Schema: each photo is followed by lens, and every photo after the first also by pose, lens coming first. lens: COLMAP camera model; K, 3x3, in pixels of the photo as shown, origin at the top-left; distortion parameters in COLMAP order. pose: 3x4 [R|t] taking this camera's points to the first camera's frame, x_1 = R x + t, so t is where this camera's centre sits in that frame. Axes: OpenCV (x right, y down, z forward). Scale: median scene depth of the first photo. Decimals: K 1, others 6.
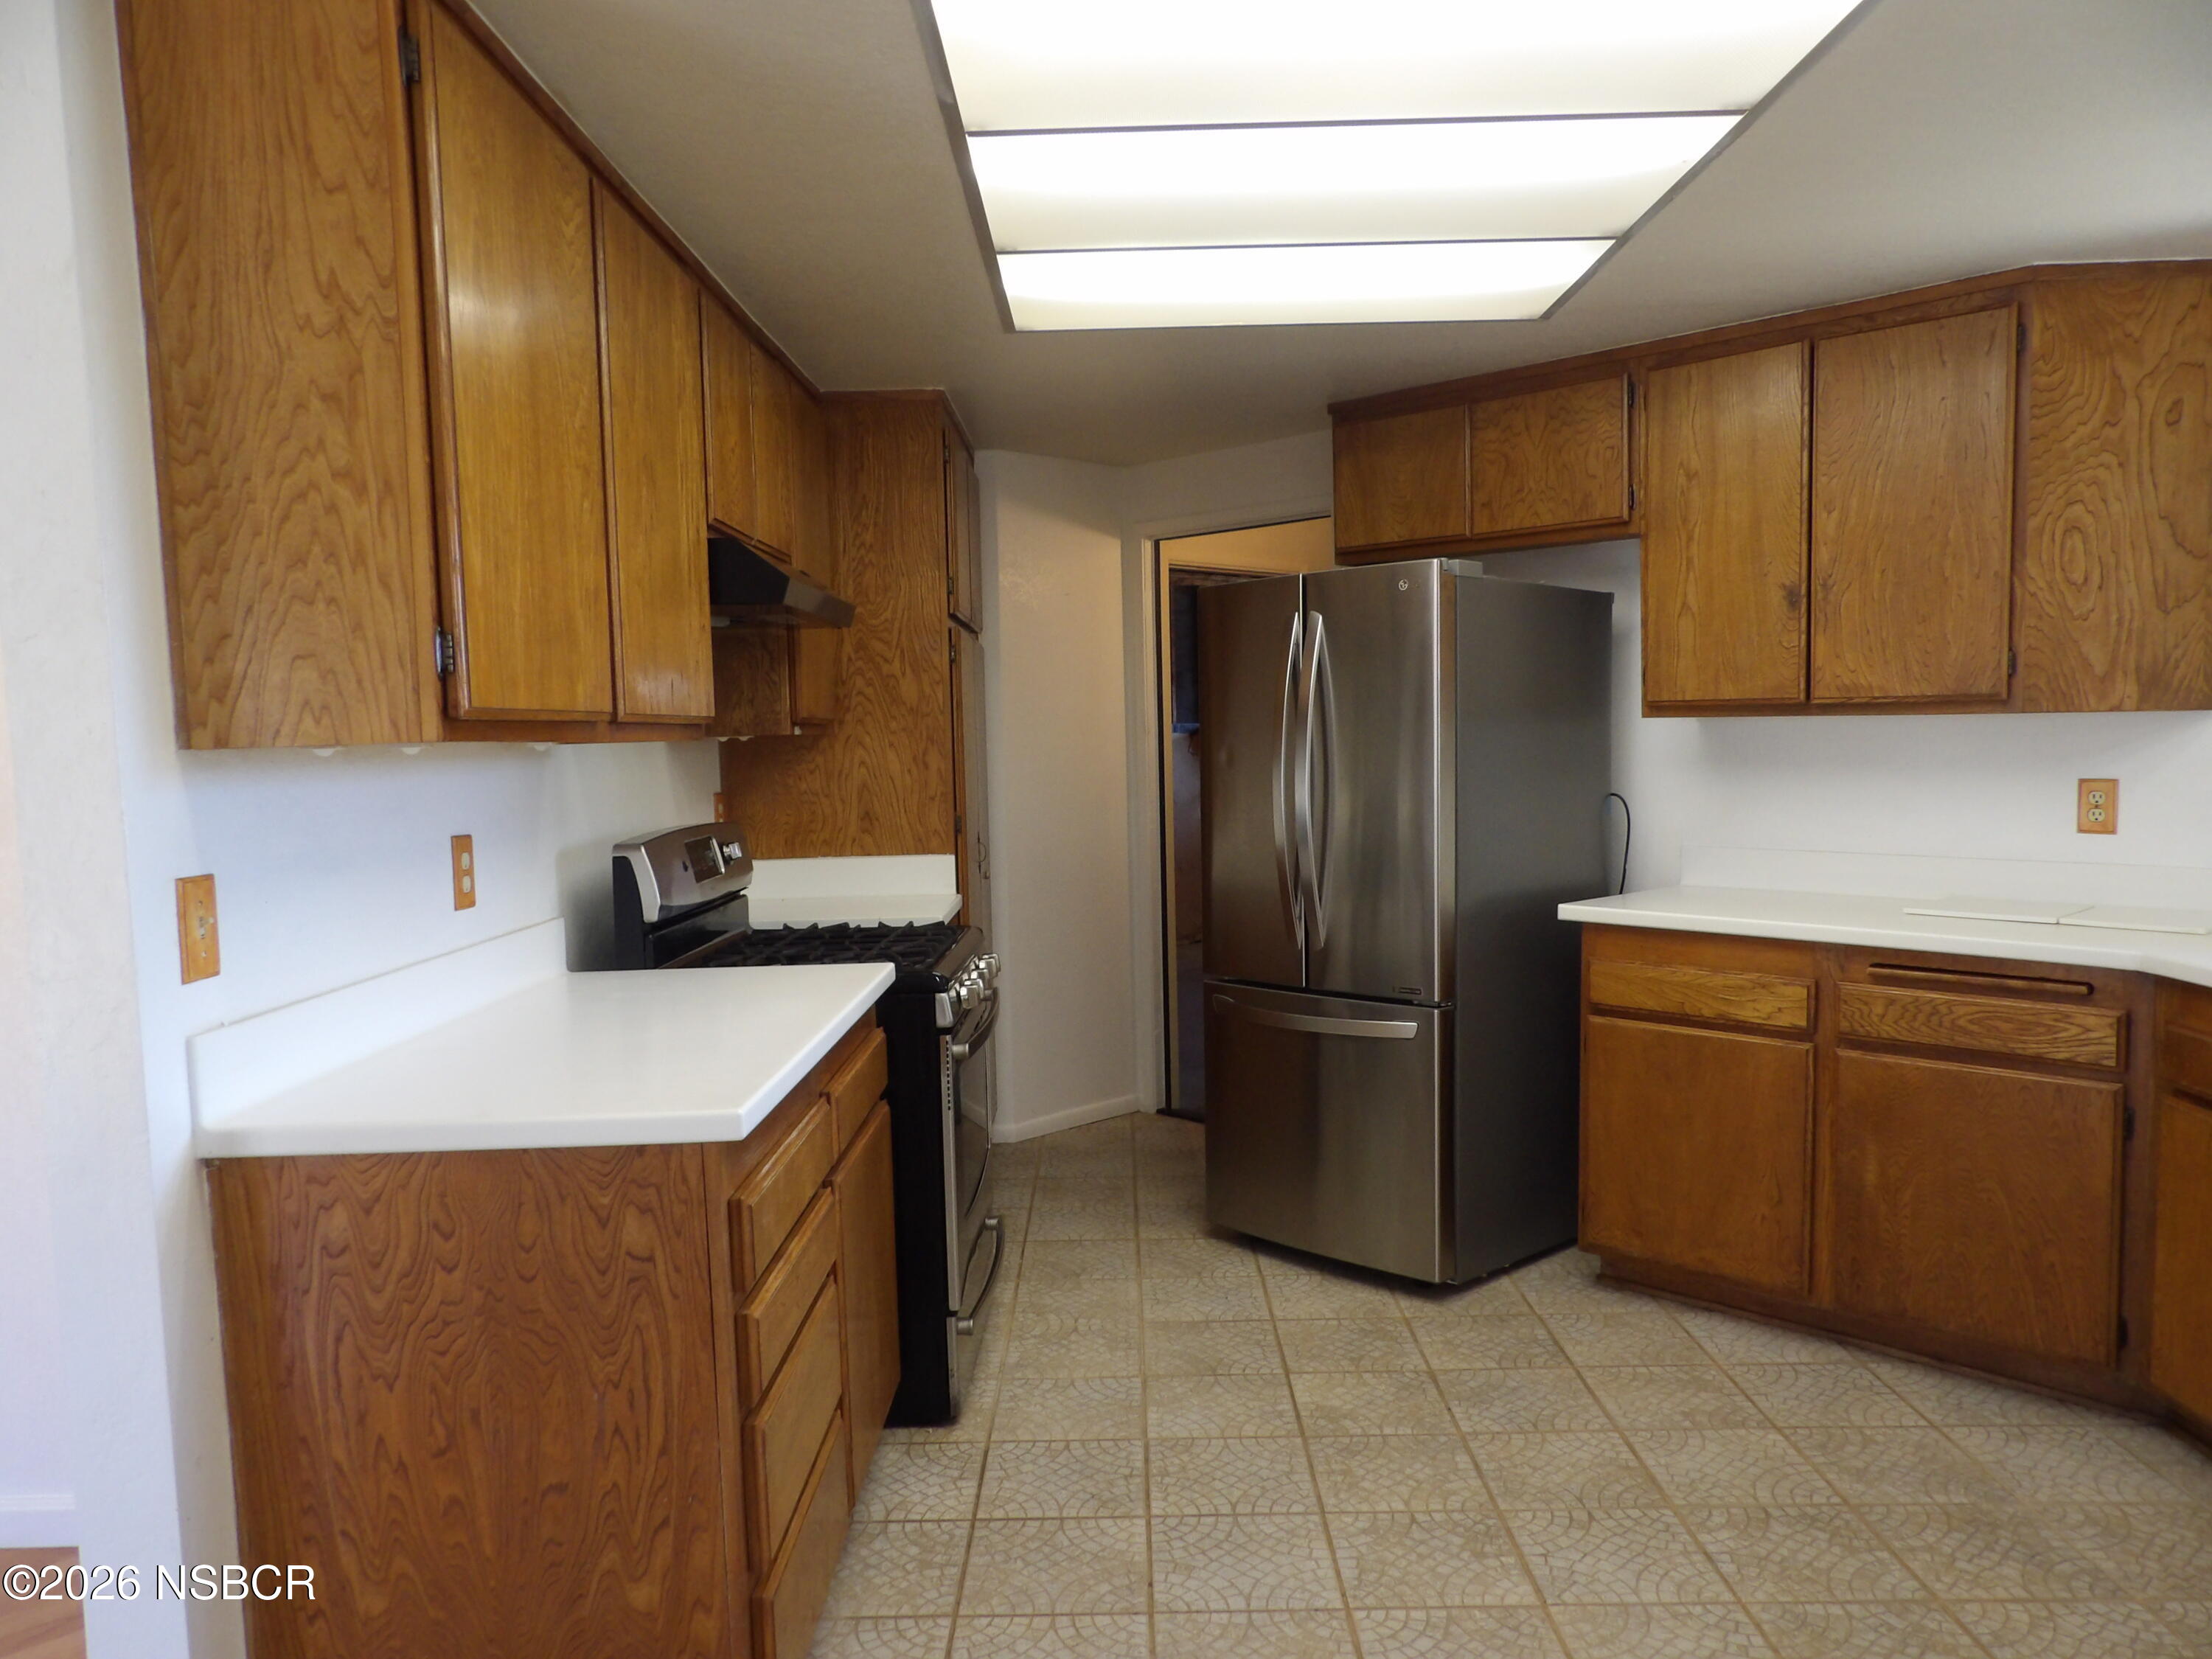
lens RADIAL K [[1609.8, 0, 1115.2], [0, 1609.8, 851.4], [0, 0, 1]] dist [-0.000374, 0.017006]
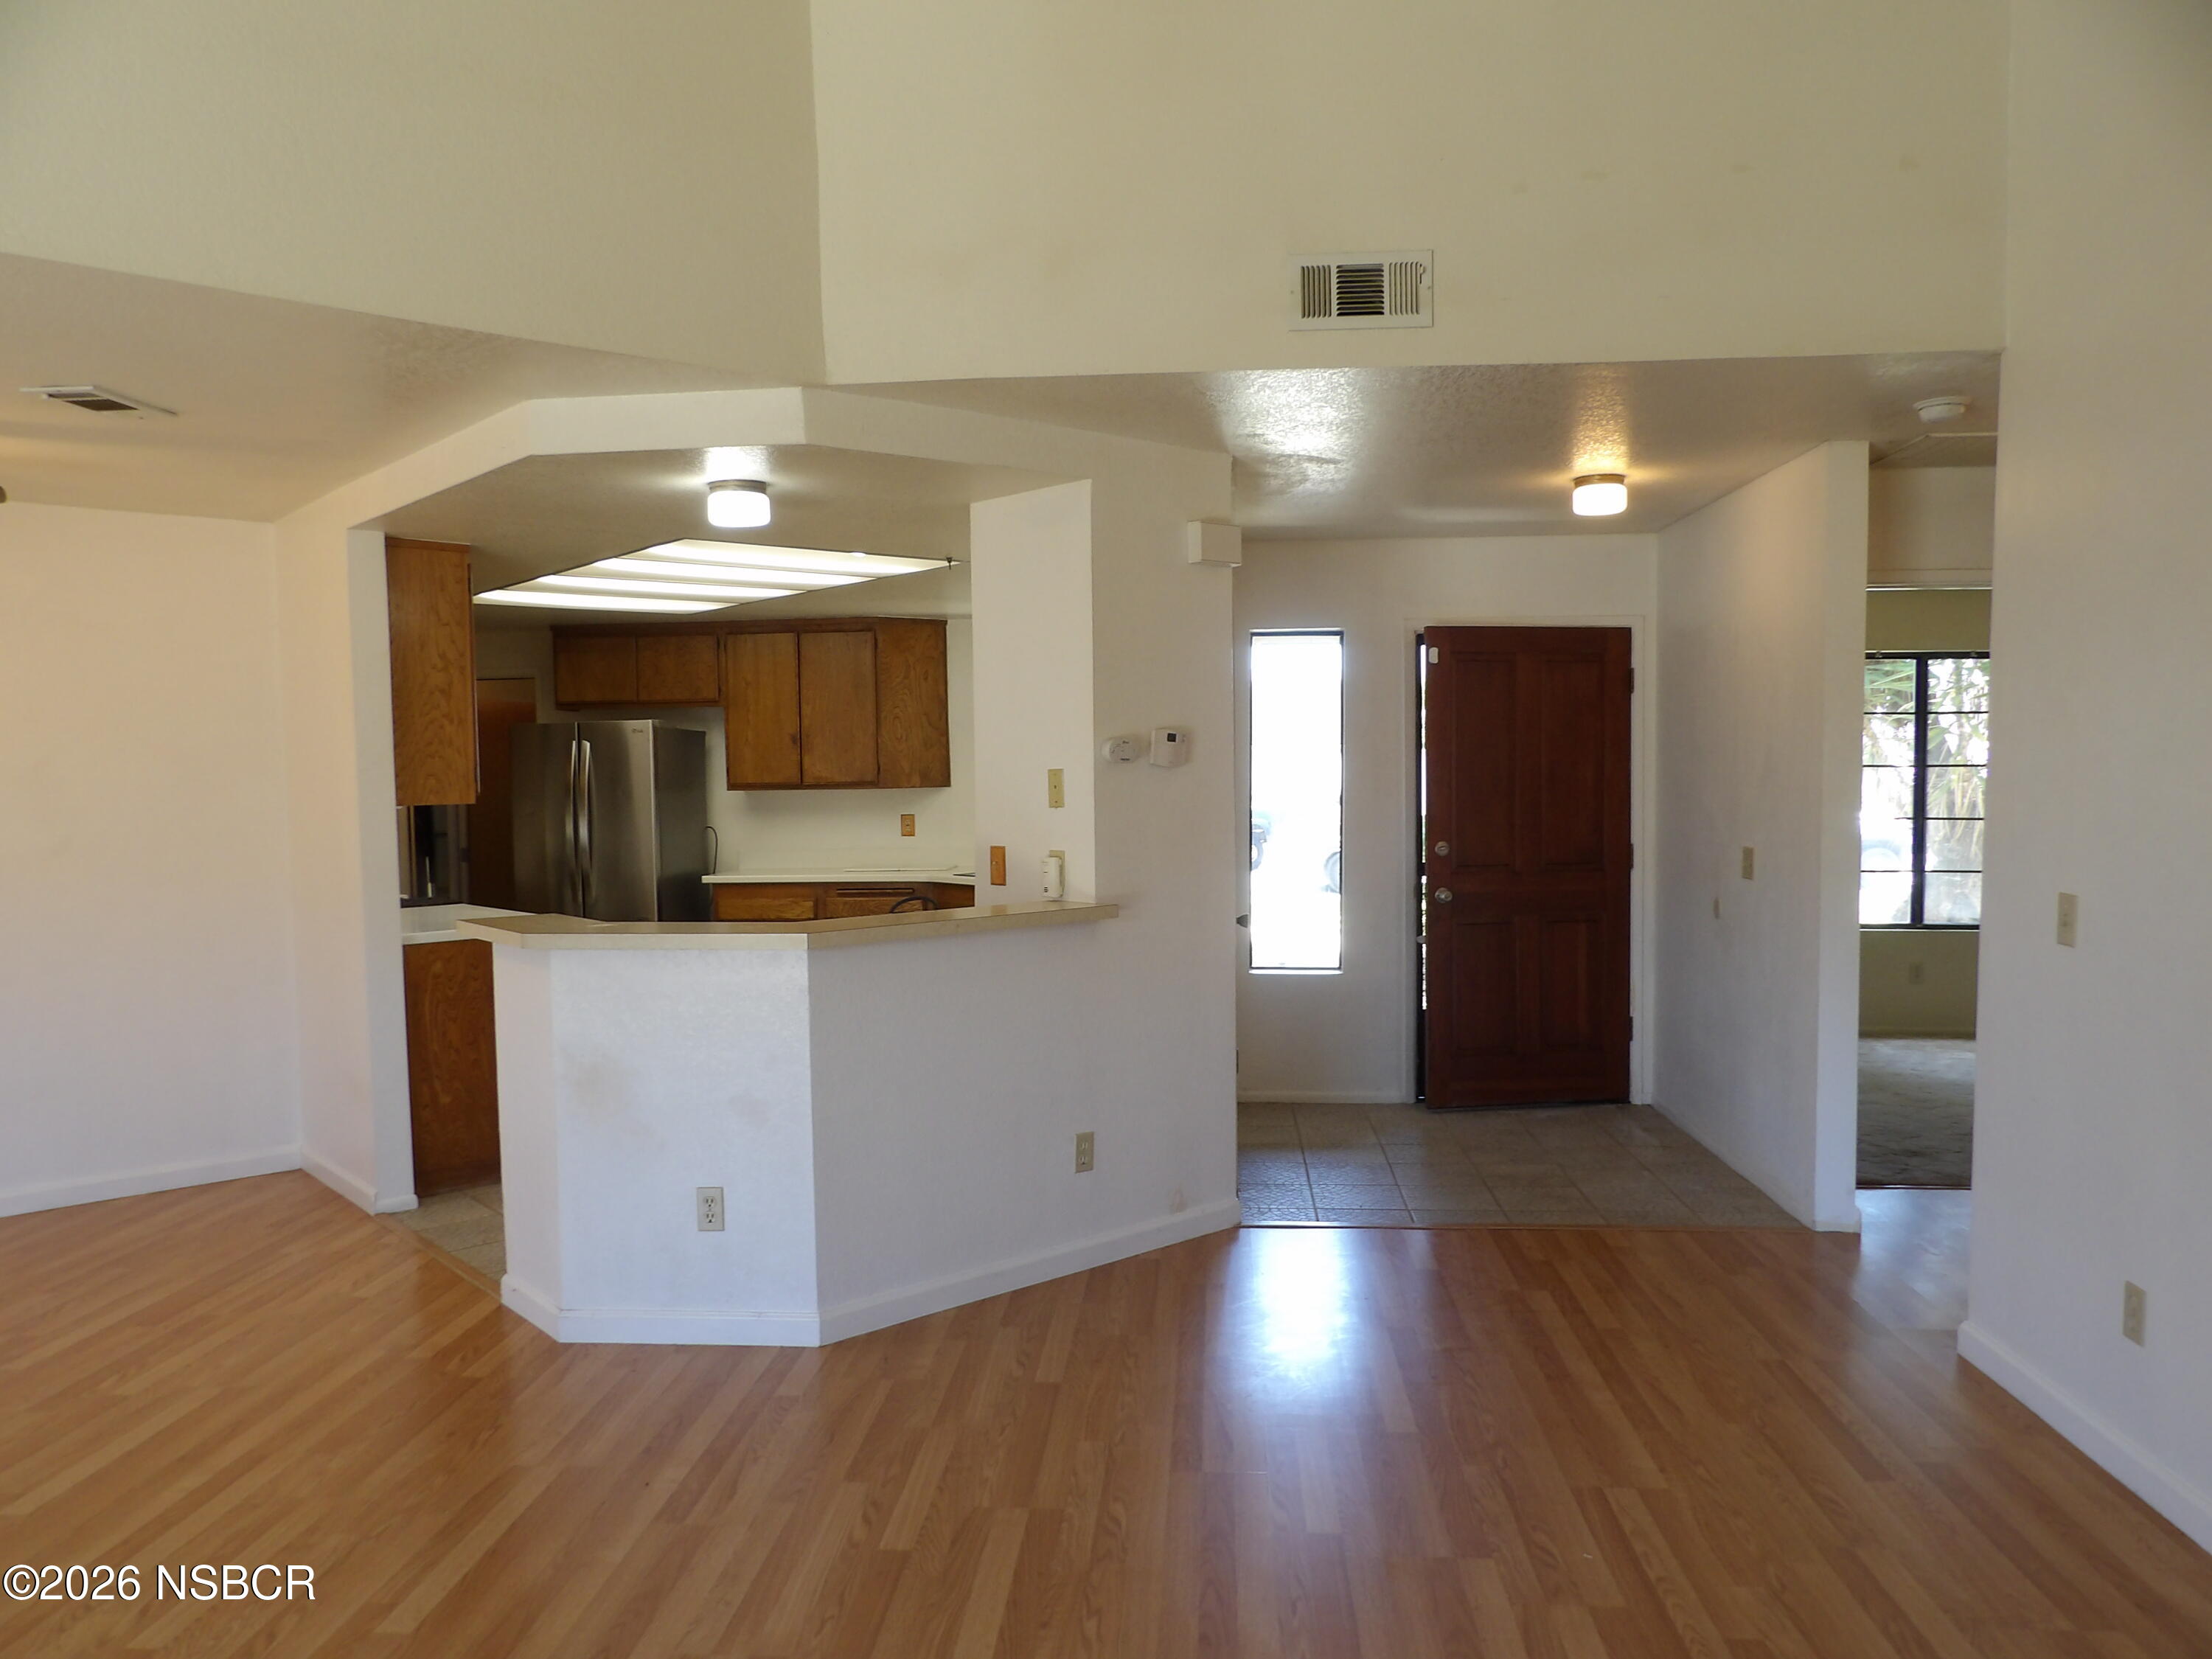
lens RADIAL K [[1631.6, 0, 1106.0], [0, 1631.6, 829.5], [0, 0, 1]] dist [-0.006581, 0.000058]
pose [[0.757727, -0.020044, 0.652264, -1.015302], [0.055460, 0.997890, -0.033763, 0.101212], [-0.650211, 0.061758, 0.757239, -1.400166]]
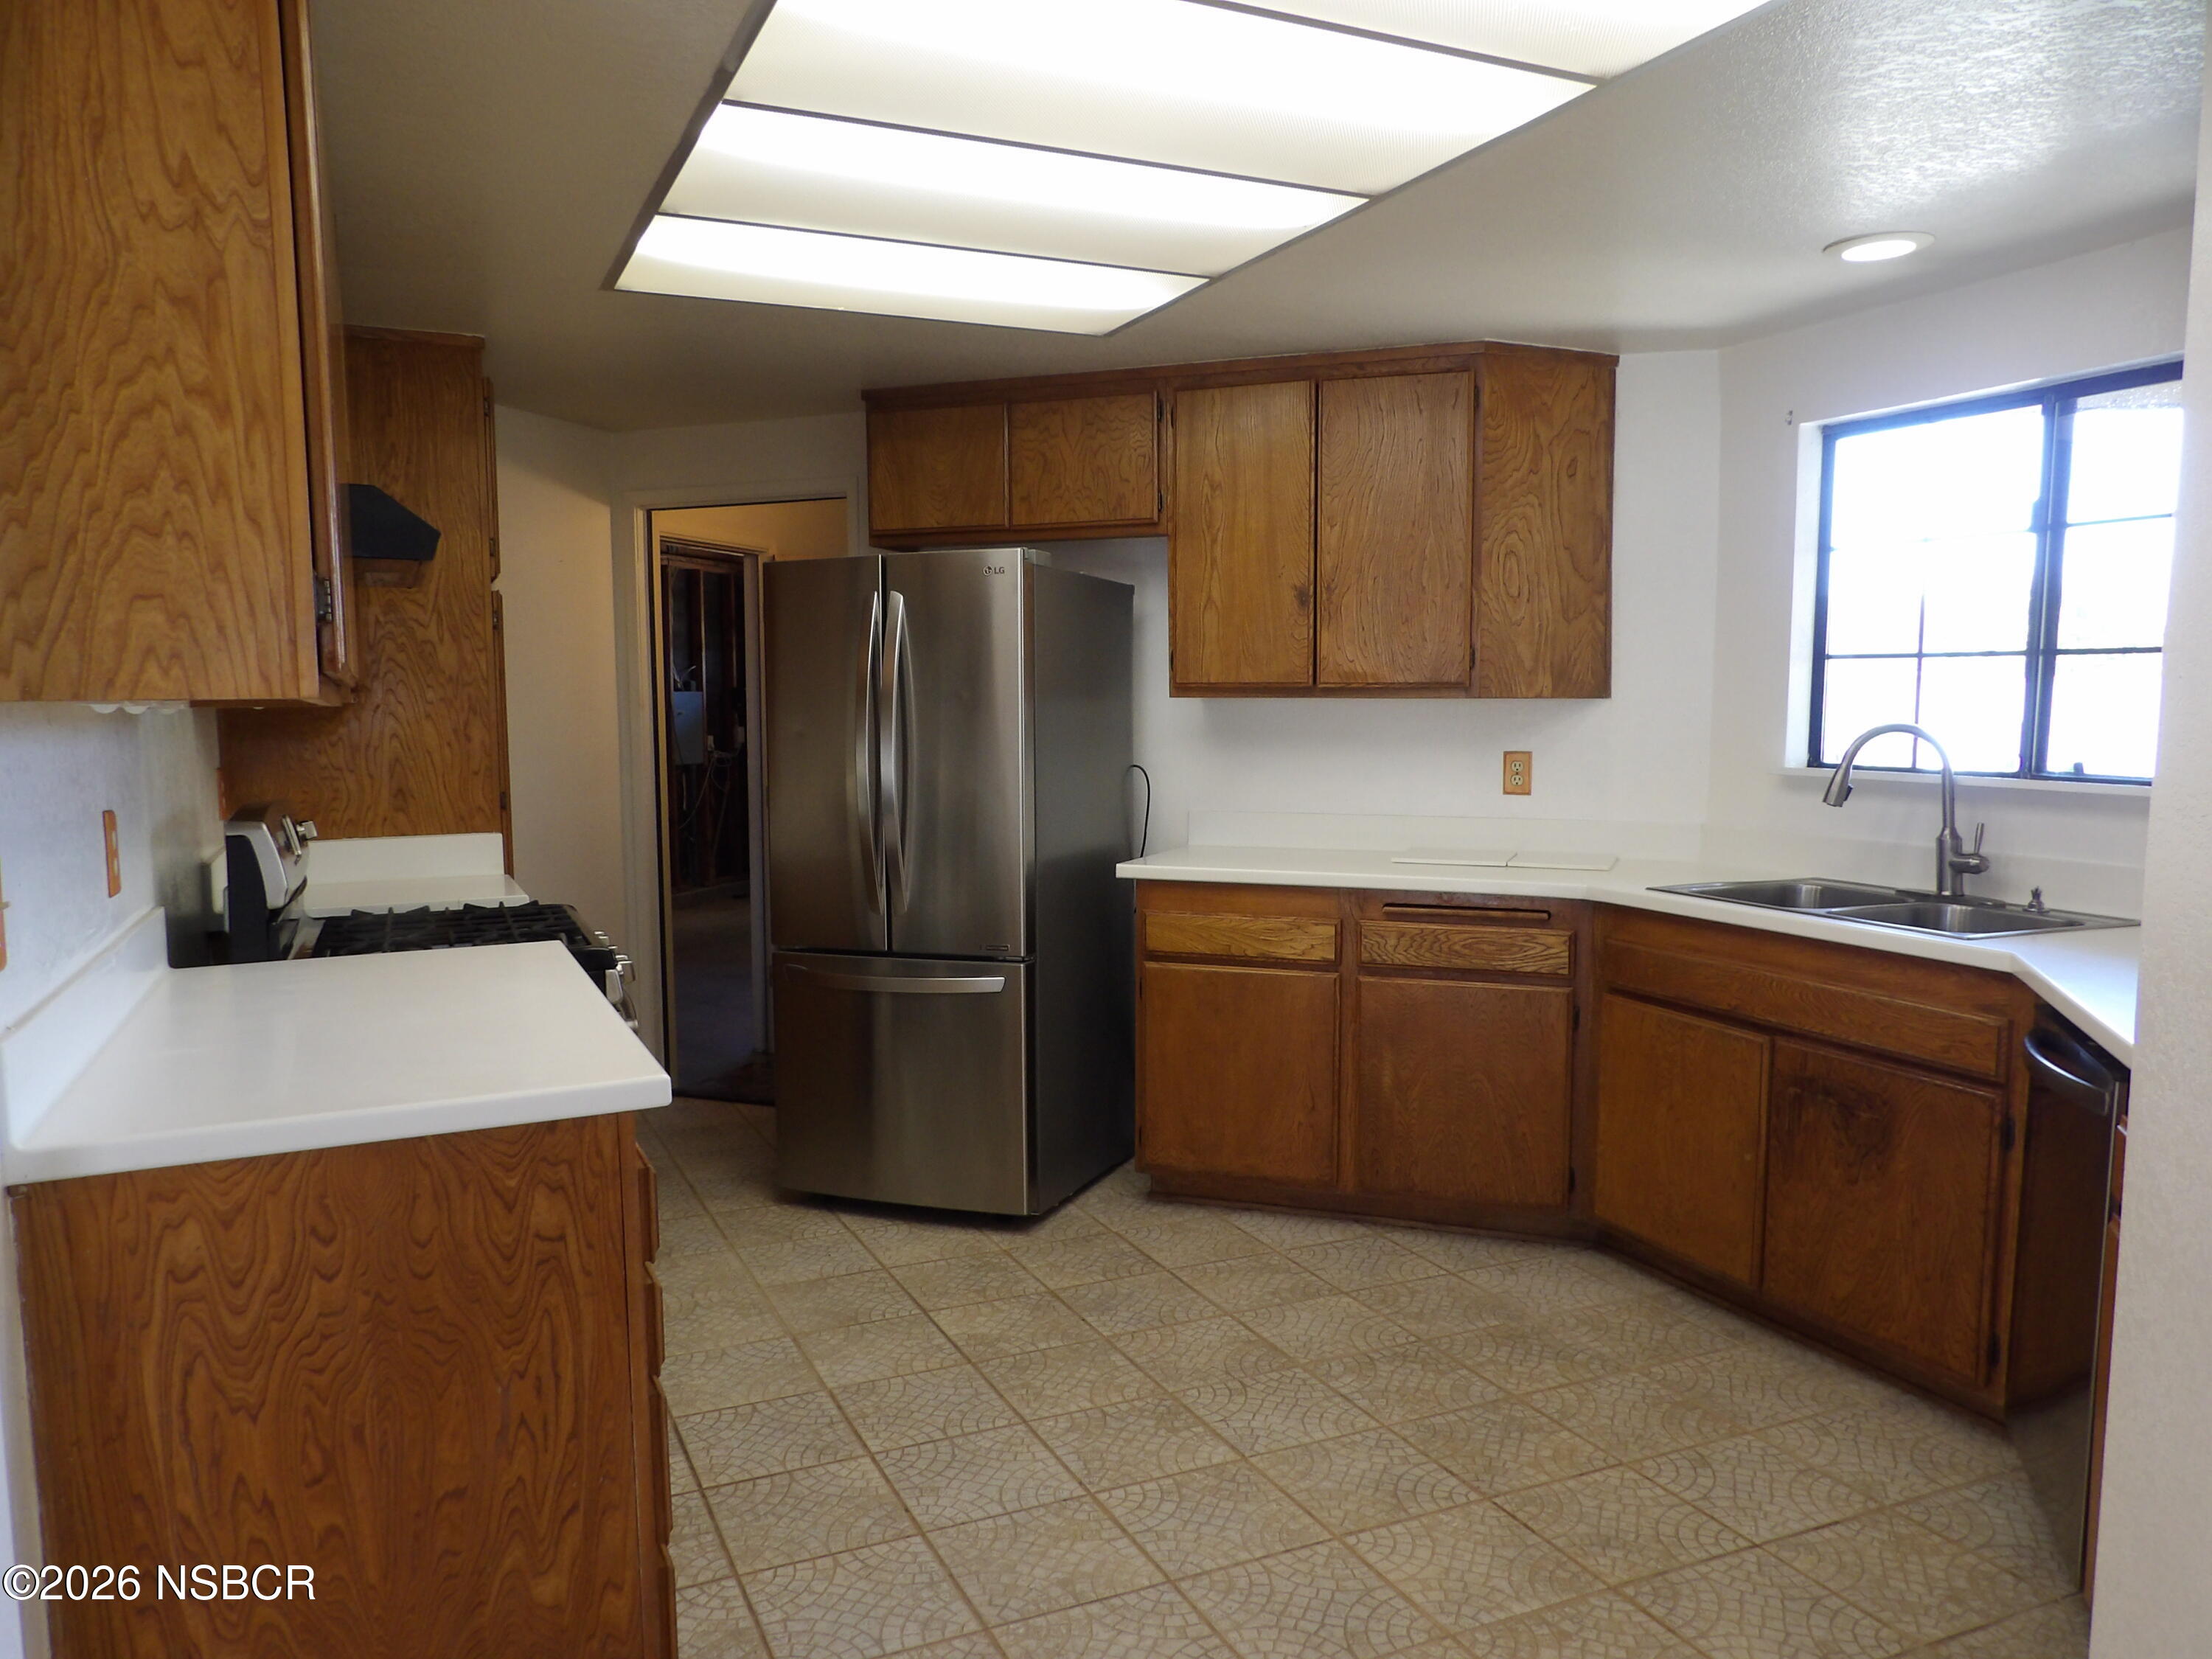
lens RADIAL K [[1601.9, 0, 1100.4], [0, 1601.9, 855.6], [0, 0, 1]] dist [-0.011252, 0.037681]
pose [[0.908746, -0.025800, 0.416550, -0.264530], [0.020282, 0.999638, 0.017668, 0.009359], [-0.416855, -0.007607, 0.908941, -0.002811]]
